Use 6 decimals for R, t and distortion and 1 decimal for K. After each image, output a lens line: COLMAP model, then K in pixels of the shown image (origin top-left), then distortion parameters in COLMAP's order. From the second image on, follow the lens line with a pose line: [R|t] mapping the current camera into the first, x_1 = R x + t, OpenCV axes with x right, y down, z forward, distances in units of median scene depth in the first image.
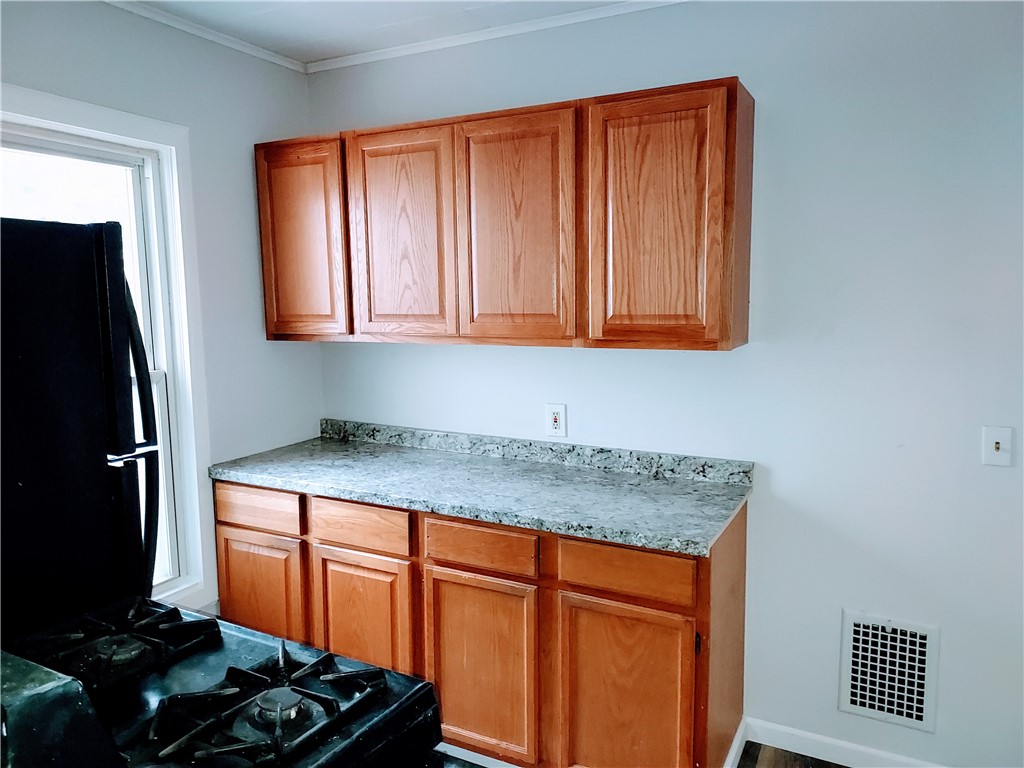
lens RADIAL K [[738.8, 0, 515.0], [0, 738.8, 382.5], [0, 0, 1]] dist [0.027269, 0.008378]
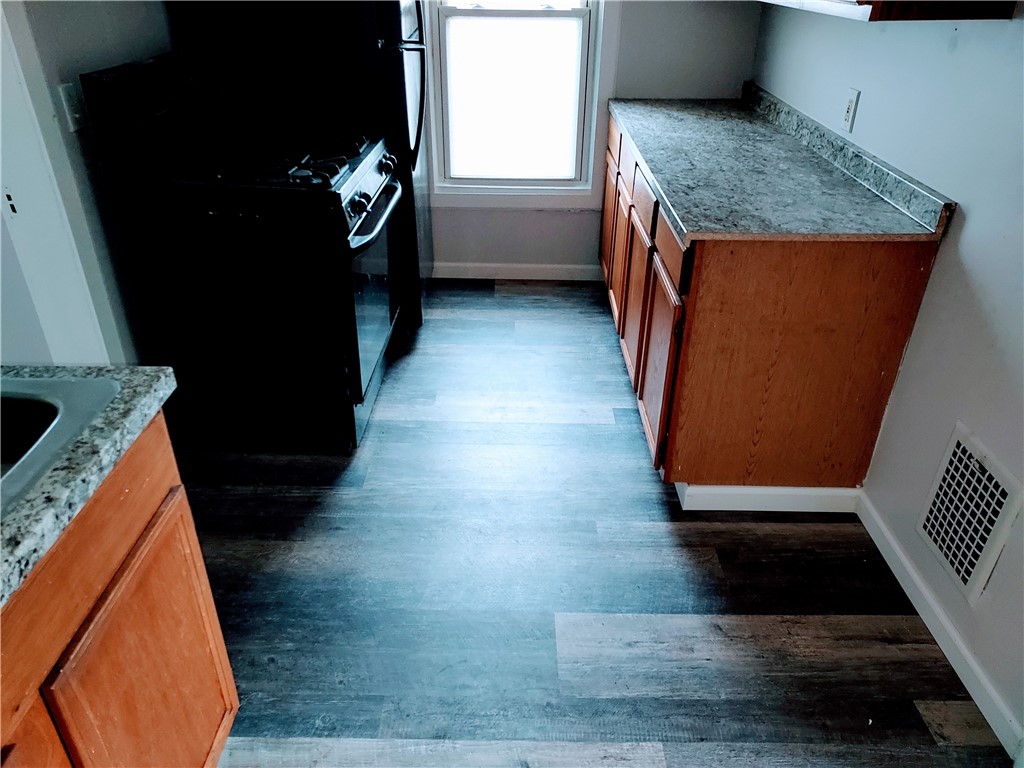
lens RADIAL K [[738.8, 0, 513.1], [0, 738.8, 379.4], [0, 0, 1]] dist [0.027269, 0.008378]
pose [[0.446029, 0.455047, -0.770708, 0.809710], [-0.115762, 0.883206, 0.454474, -0.024431], [0.887500, -0.113490, 0.446613, 0.271956]]
